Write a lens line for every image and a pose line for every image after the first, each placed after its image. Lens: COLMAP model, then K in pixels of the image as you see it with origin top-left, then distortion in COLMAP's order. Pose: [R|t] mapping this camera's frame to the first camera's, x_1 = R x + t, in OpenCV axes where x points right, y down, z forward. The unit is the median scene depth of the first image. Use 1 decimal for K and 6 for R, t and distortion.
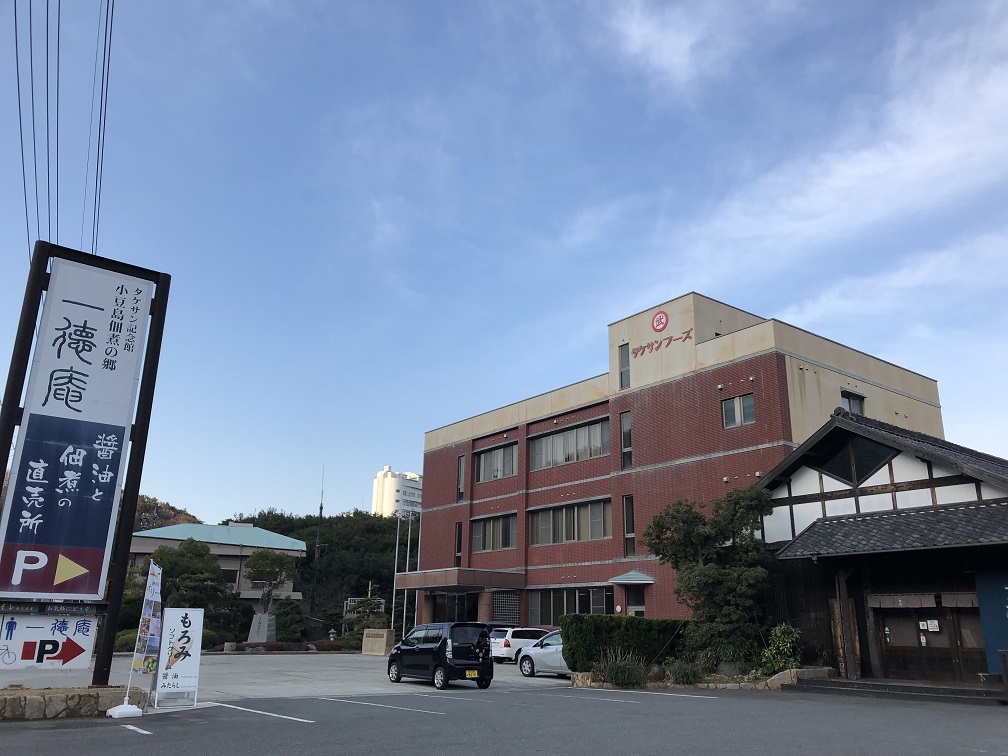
lens RADIAL K [[794.9, 0, 504.0], [0, 794.9, 378.0], [0, 0, 1]] dist [0.010780, 0.002475]
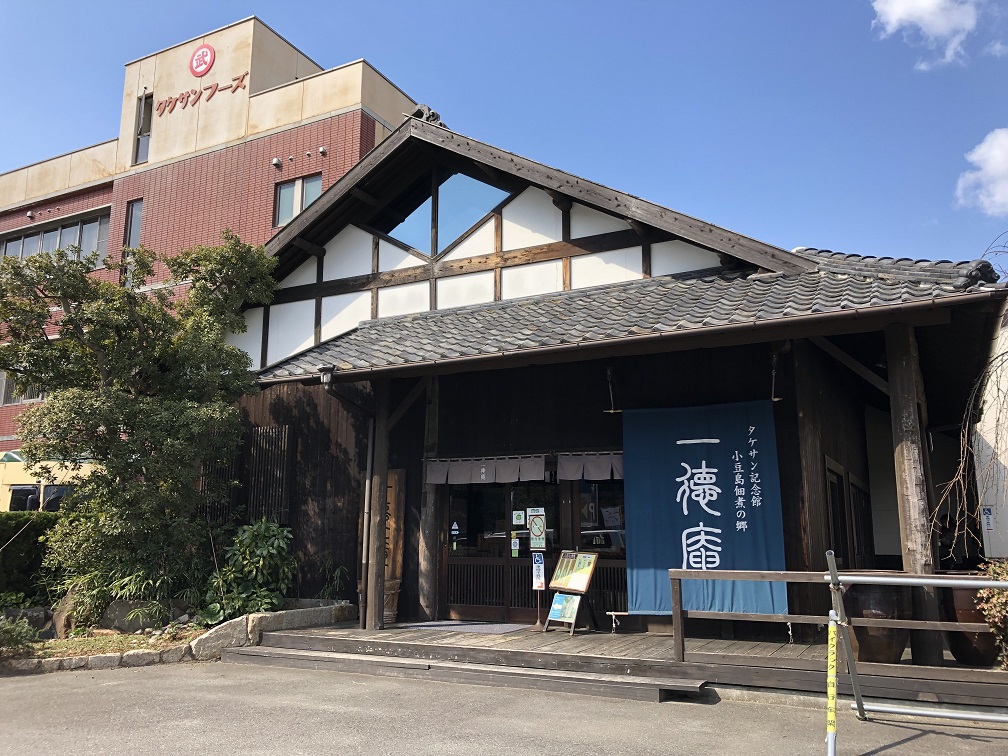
lens RADIAL K [[794.9, 0, 504.0], [0, 794.9, 378.0], [0, 0, 1]] dist [0.010780, 0.002475]
pose [[0.898466, 0.067029, 0.433896, 0.269102], [-0.117229, 0.989022, 0.089960, 0.164110], [-0.423103, -0.131691, 0.896460, 0.519383]]
